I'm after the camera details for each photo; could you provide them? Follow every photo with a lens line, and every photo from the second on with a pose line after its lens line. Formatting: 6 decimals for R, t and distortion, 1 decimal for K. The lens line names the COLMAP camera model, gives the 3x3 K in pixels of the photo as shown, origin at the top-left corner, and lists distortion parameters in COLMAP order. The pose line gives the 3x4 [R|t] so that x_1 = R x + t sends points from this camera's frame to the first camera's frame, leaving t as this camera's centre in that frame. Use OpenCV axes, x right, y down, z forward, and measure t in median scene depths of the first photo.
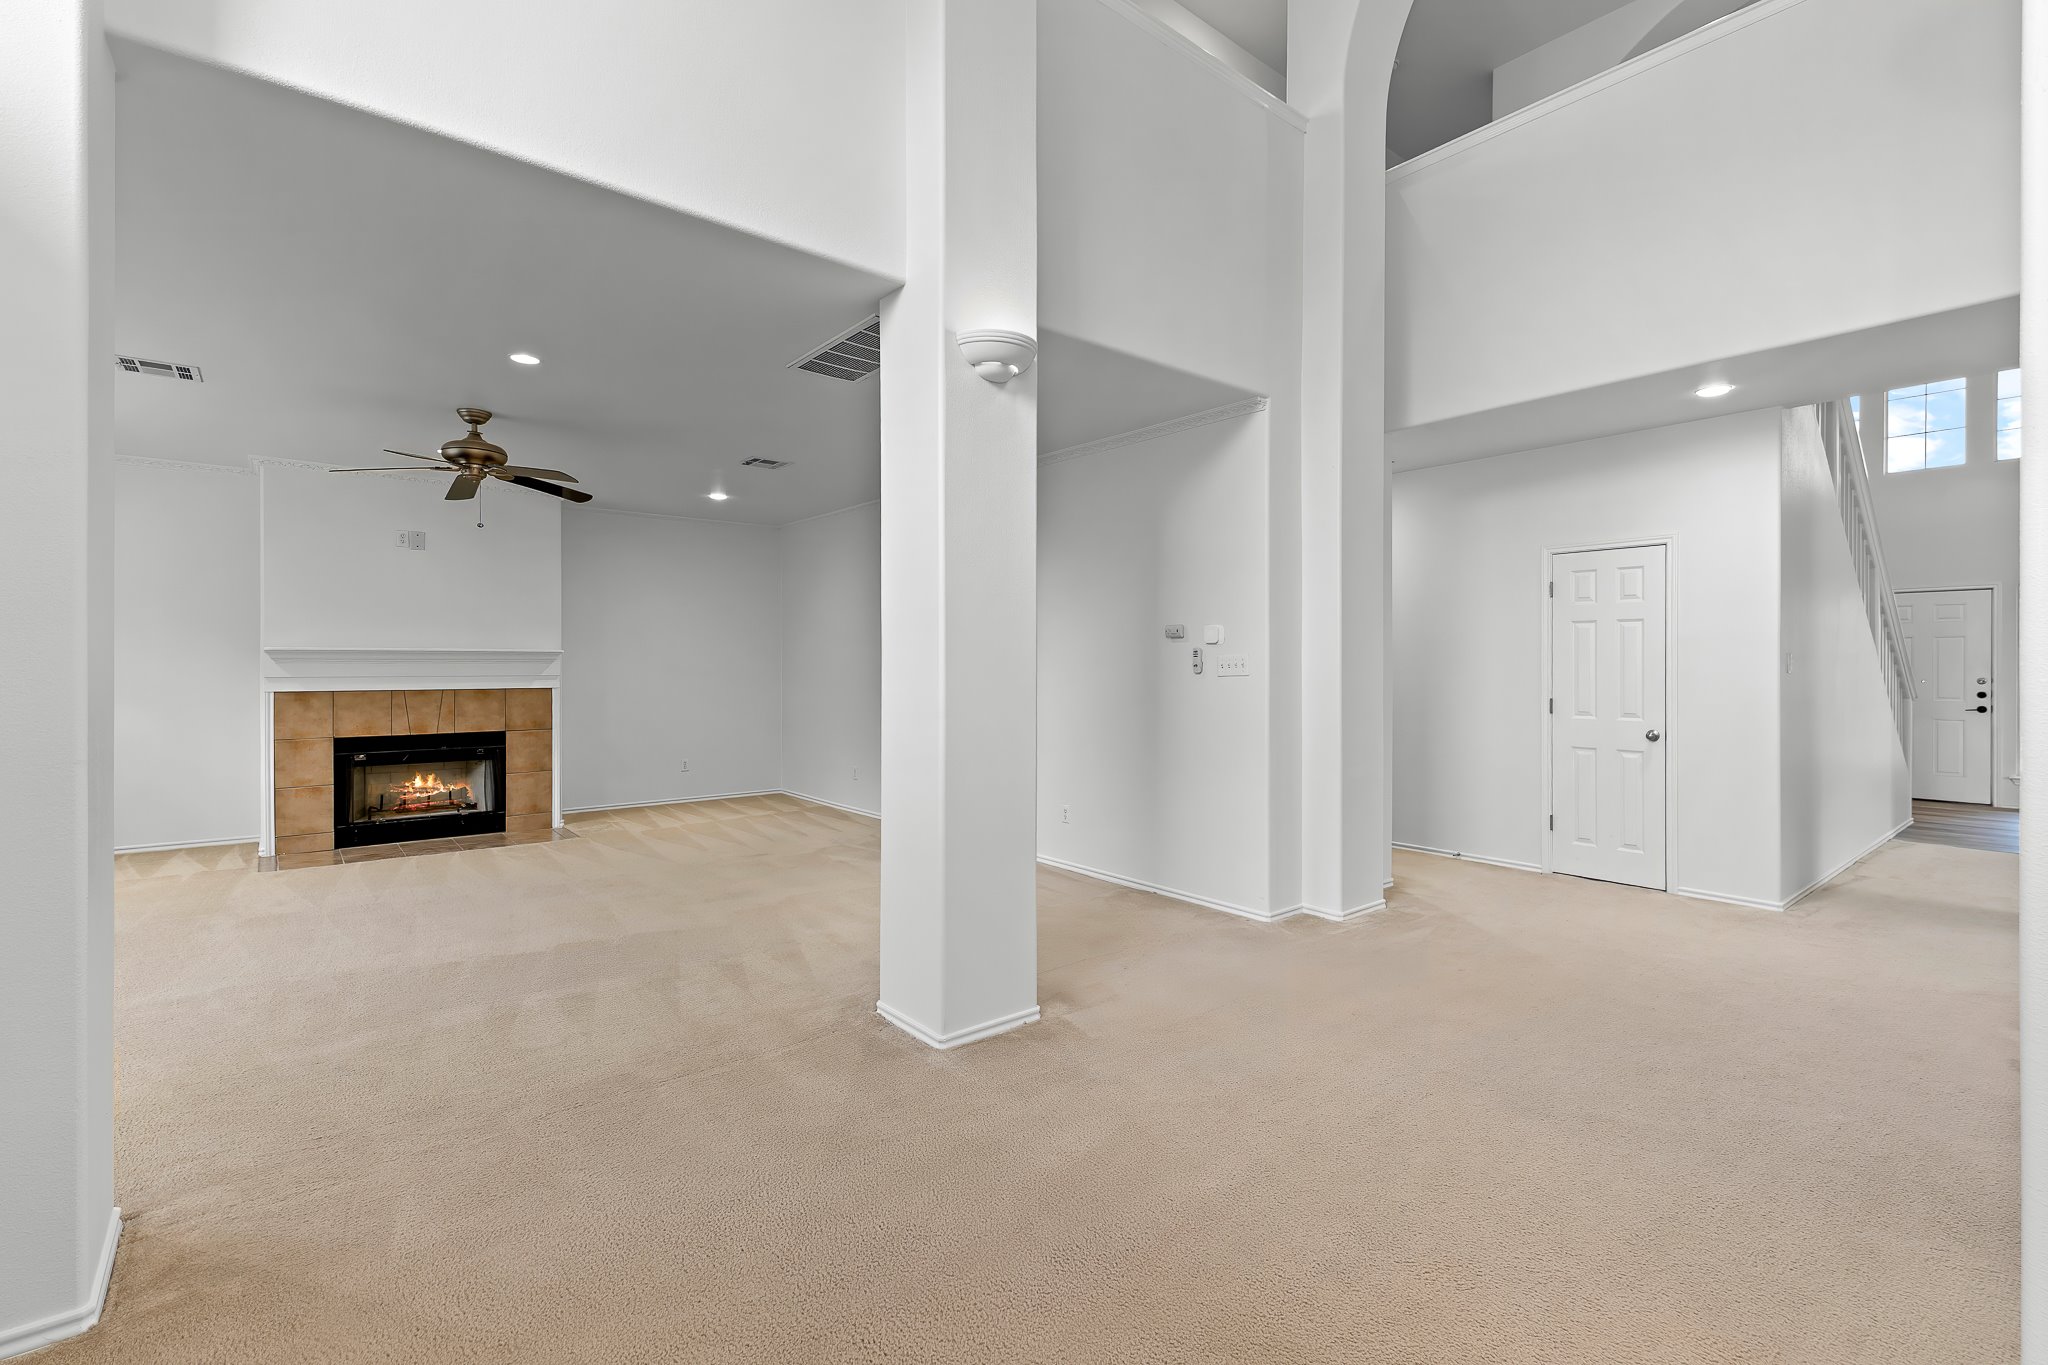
lens RADIAL K [[880.6, 0, 1021.8], [0, 880.6, 651.3], [0, 0, 1]] dist [0.001000, -0.000745]
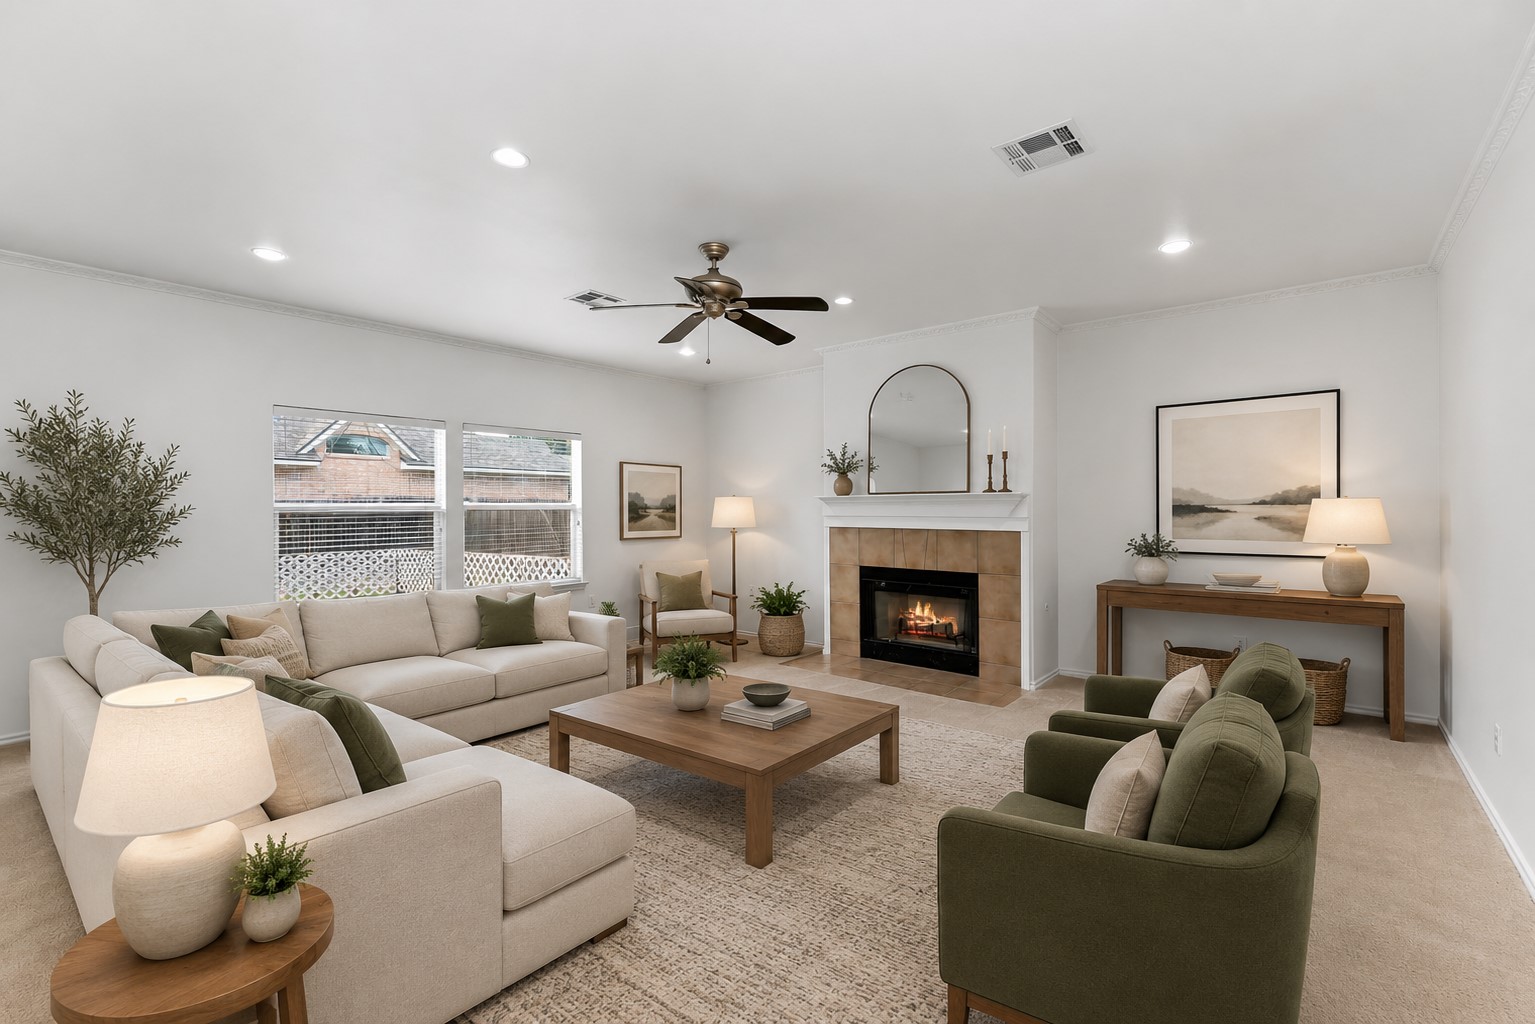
lens RADIAL K [[669.9, 0, 768.9], [0, 669.9, 512.2], [0, 0, 1]] dist [0.002090, 0.000077]
pose [[0.206595, -0.000306, -0.978427, 0.098001], [0.008477, 0.999963, 0.001477, 0.020330], [0.978390, -0.008599, 0.206590, 0.648954]]
